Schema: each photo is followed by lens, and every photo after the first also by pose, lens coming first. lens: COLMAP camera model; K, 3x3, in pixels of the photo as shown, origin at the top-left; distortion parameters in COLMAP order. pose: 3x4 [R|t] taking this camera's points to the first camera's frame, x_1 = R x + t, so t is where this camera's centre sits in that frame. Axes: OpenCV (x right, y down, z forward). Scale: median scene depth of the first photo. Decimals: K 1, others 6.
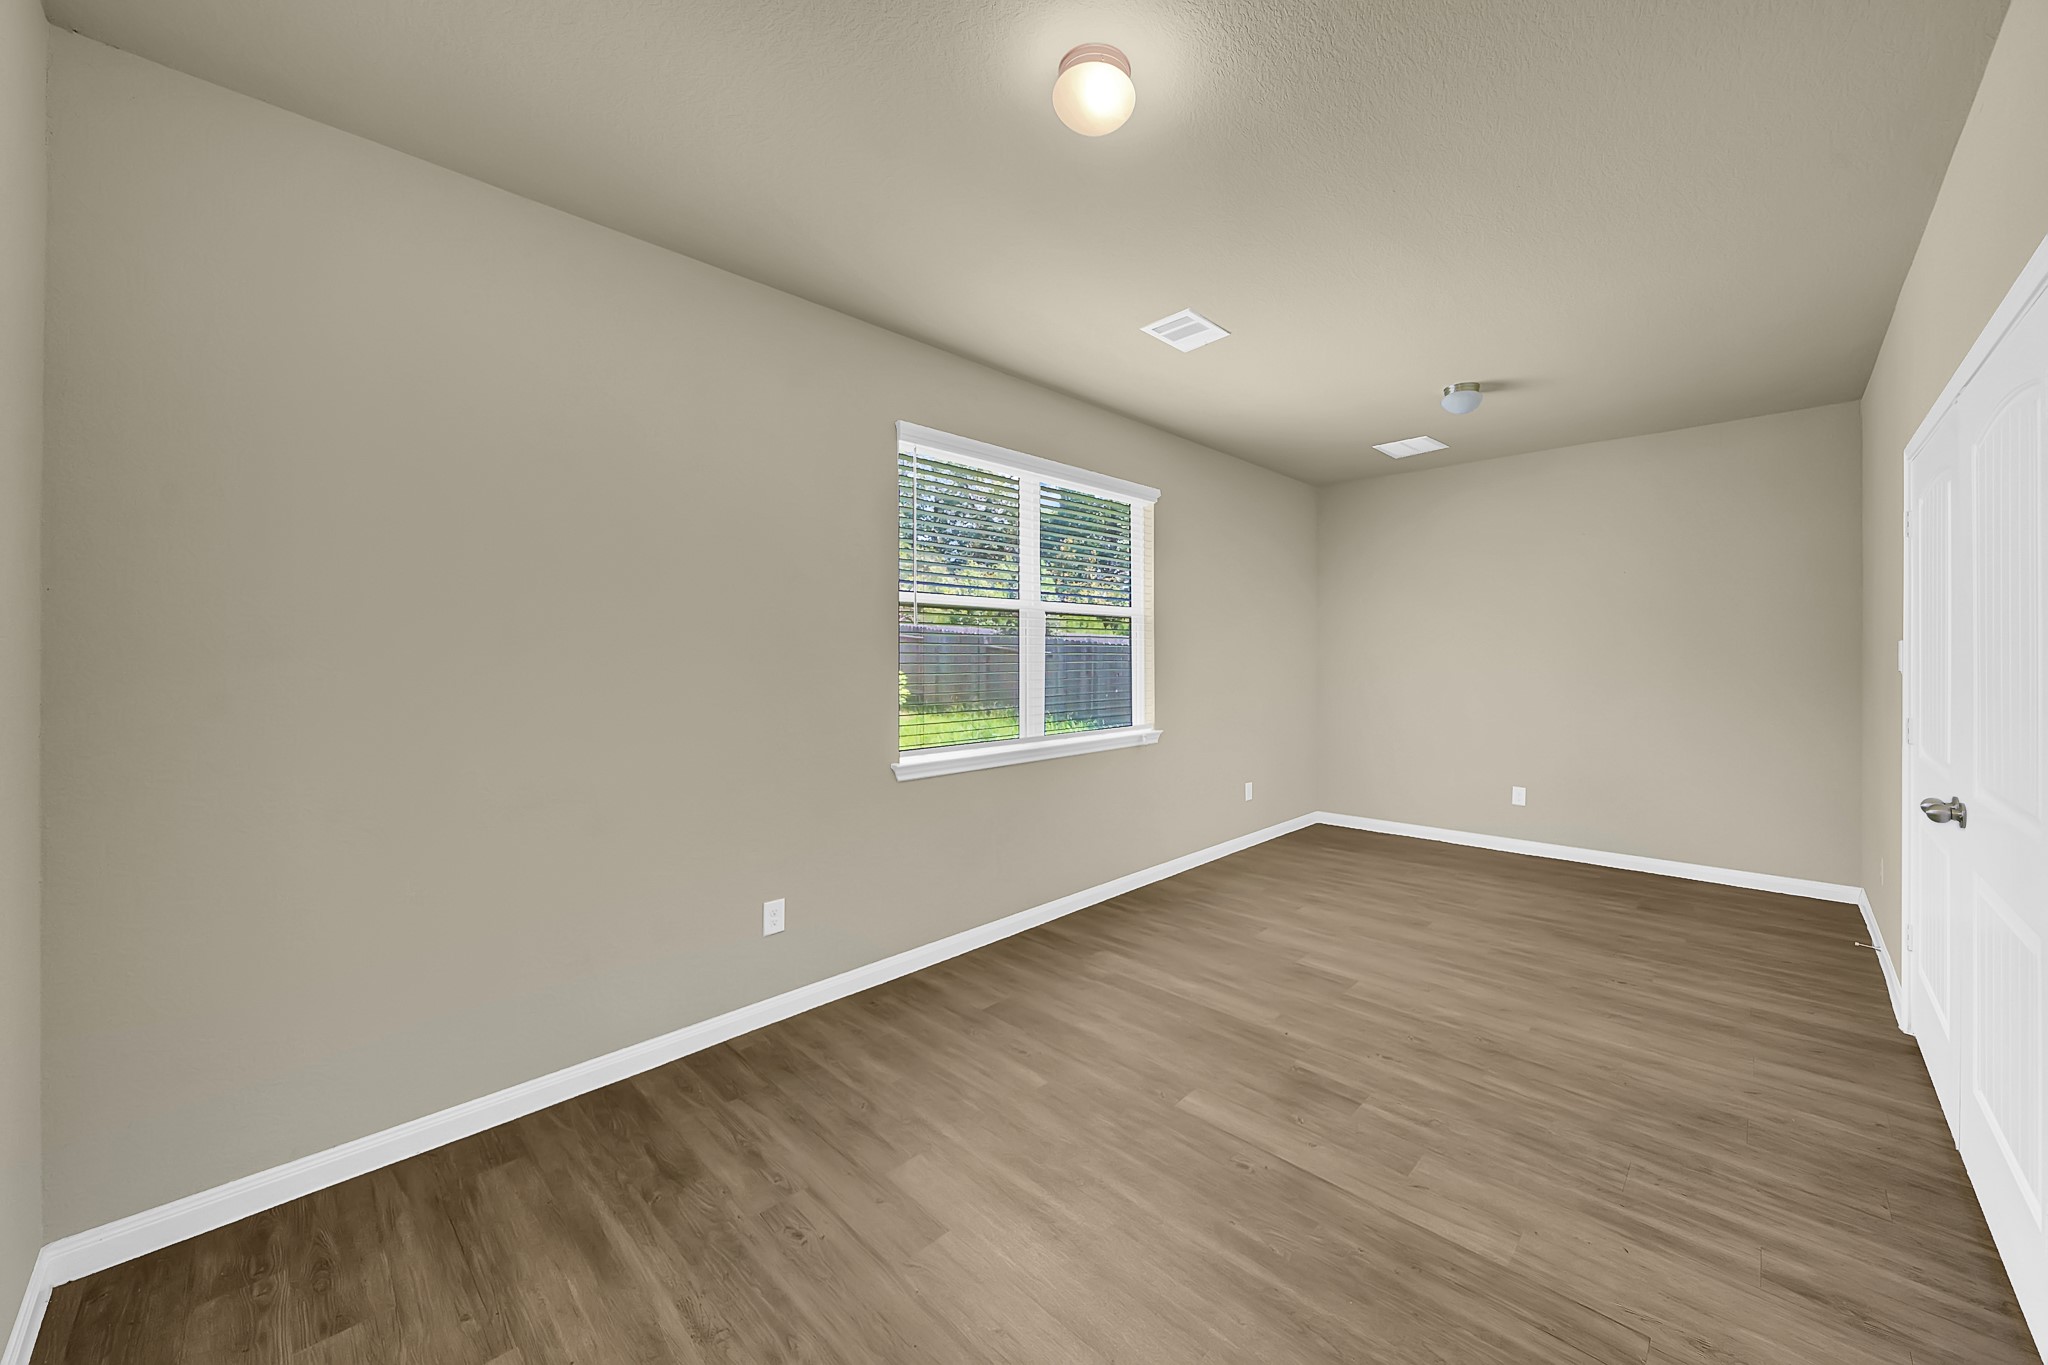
lens RADIAL K [[744.9, 0, 1024.1], [0, 744.9, 660.1], [0, 0, 1]] dist [-0.003574, 0.000124]
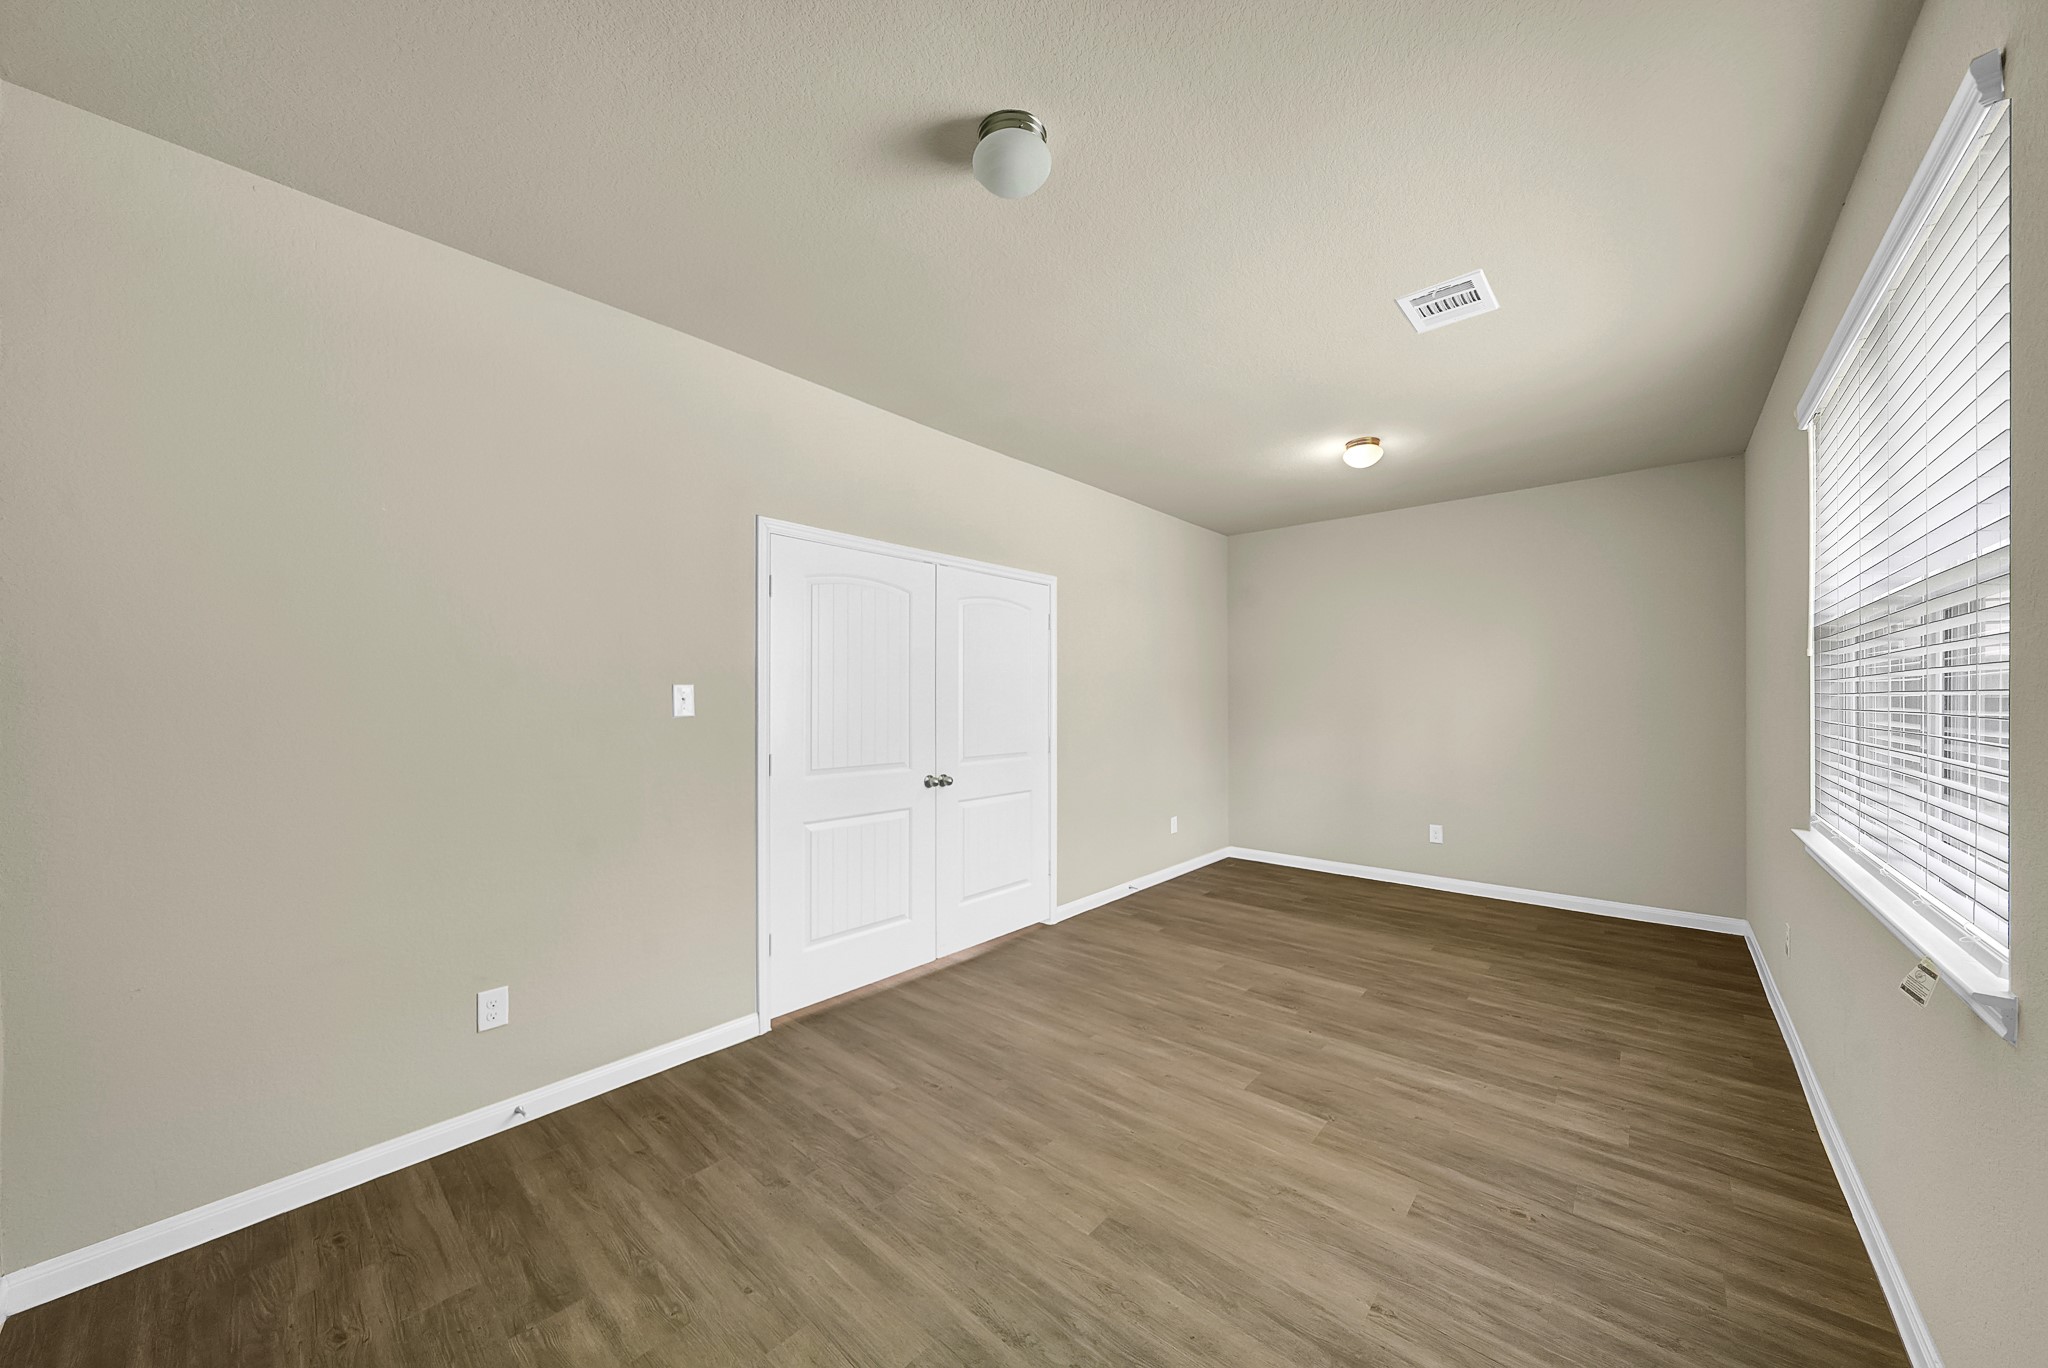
lens RADIAL K [[711.4, 0, 1028.0], [0, 711.4, 696.3], [0, 0, 1]] dist [-0.000763, 0.000066]
pose [[-0.995028, 0.004018, -0.099518, 0.842663], [0.003721, 0.999988, 0.003174, 0.002043], [0.099529, 0.002787, -0.995031, 1.939215]]
